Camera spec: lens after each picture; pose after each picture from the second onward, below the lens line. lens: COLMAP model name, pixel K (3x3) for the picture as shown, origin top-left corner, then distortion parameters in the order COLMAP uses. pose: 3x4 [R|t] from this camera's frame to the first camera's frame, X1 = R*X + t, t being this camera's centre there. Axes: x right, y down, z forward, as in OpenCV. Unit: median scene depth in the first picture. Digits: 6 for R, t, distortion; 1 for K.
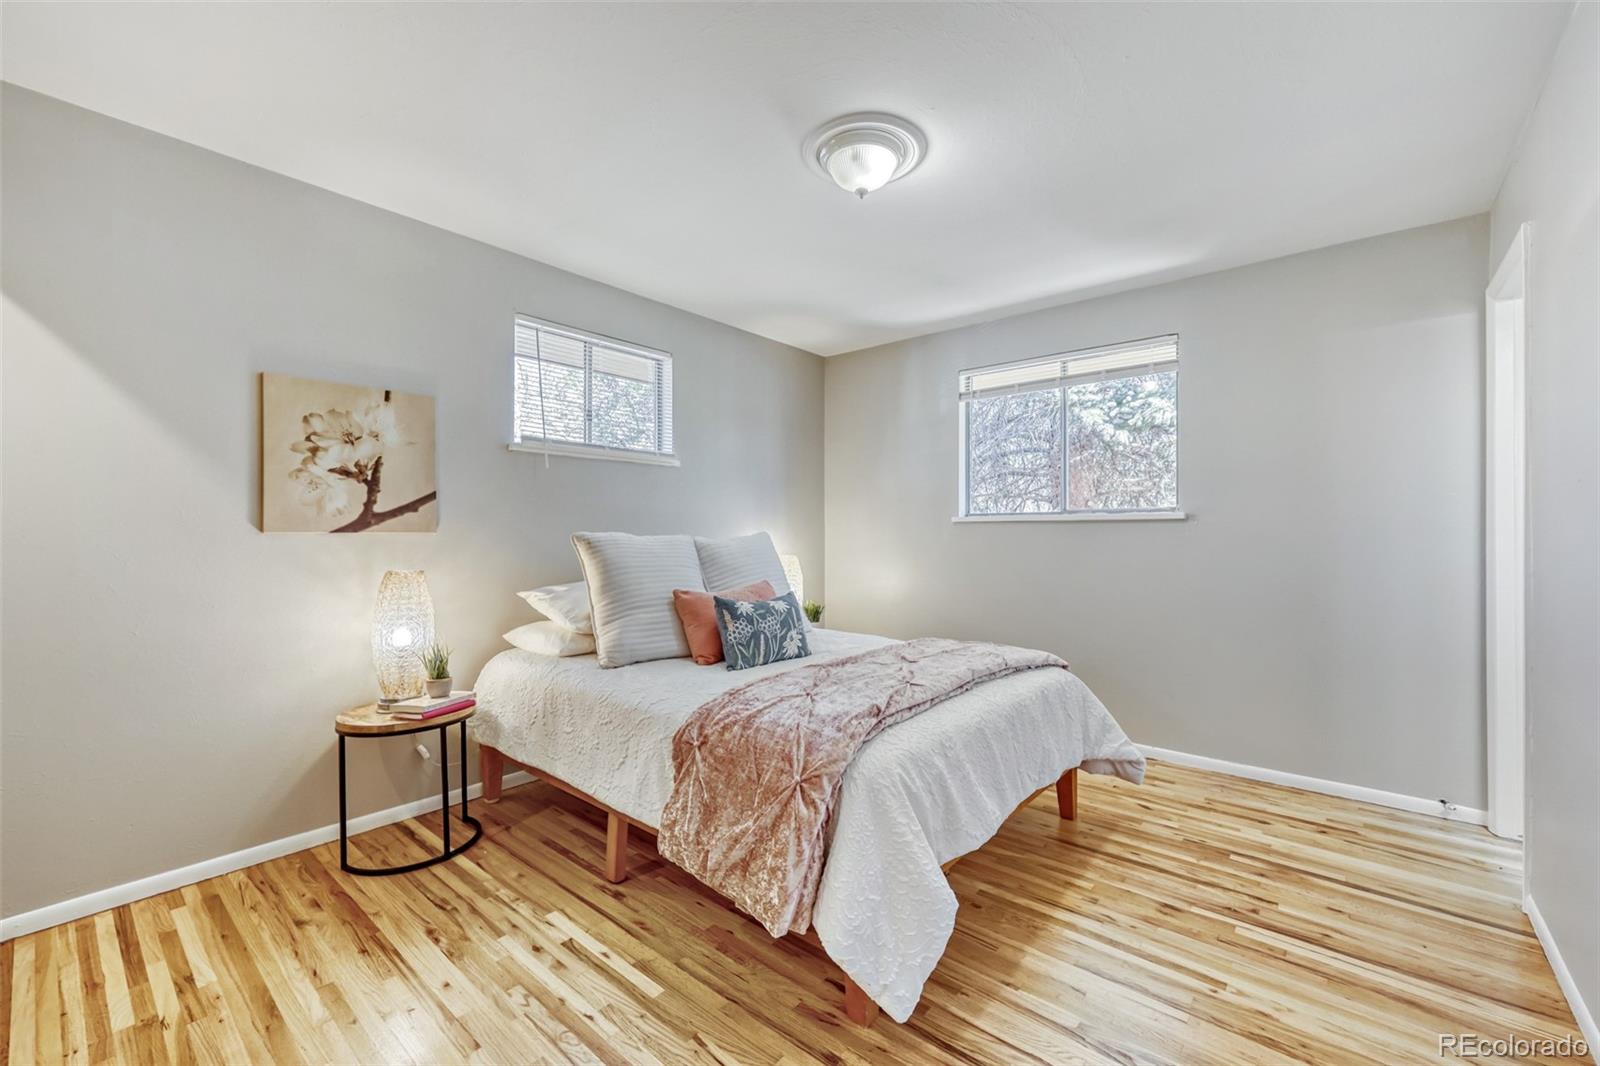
lens RADIAL K [[637.4, 0, 829.6], [0, 637.4, 535.9], [0, 0, 1]] dist [0.002500, 0.000335]
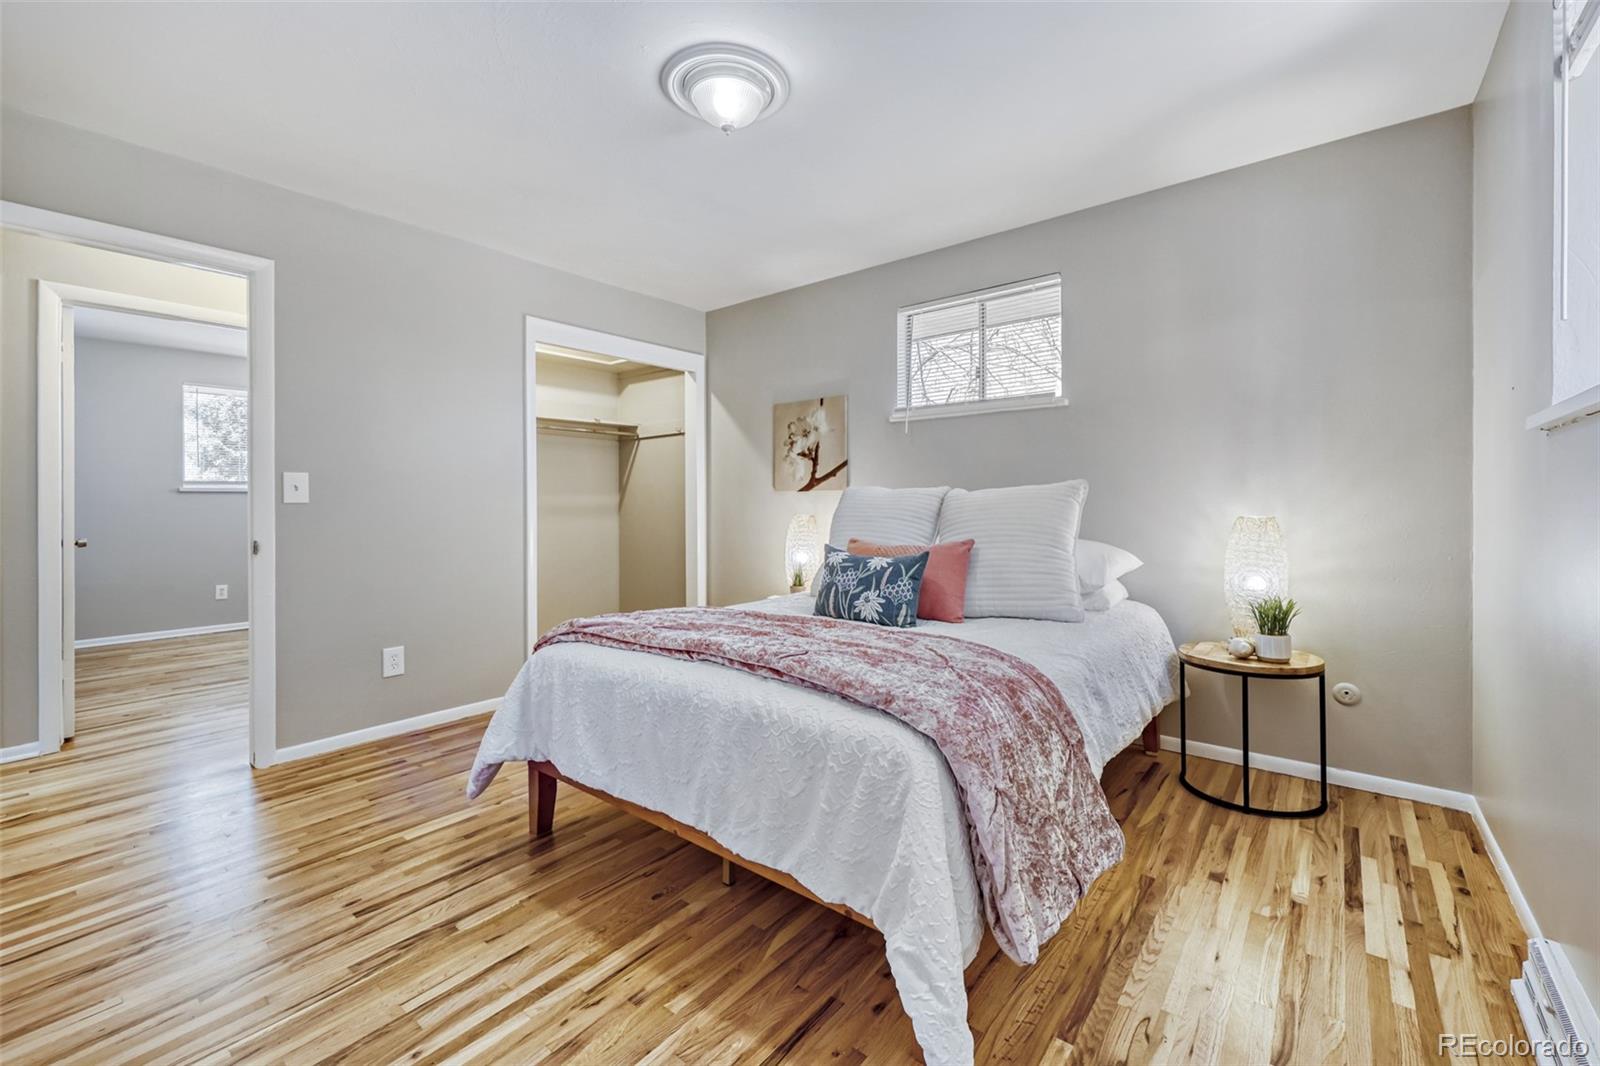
lens RADIAL K [[659.0, 0, 804.2], [0, 659.0, 509.7], [0, 0, 1]] dist [-0.003413, -0.000220]
pose [[0.014439, 0.006382, -0.999875, 0.923319], [0.004072, 0.999971, 0.006441, 0.030864], [0.999887, -0.004164, 0.014413, 0.964364]]
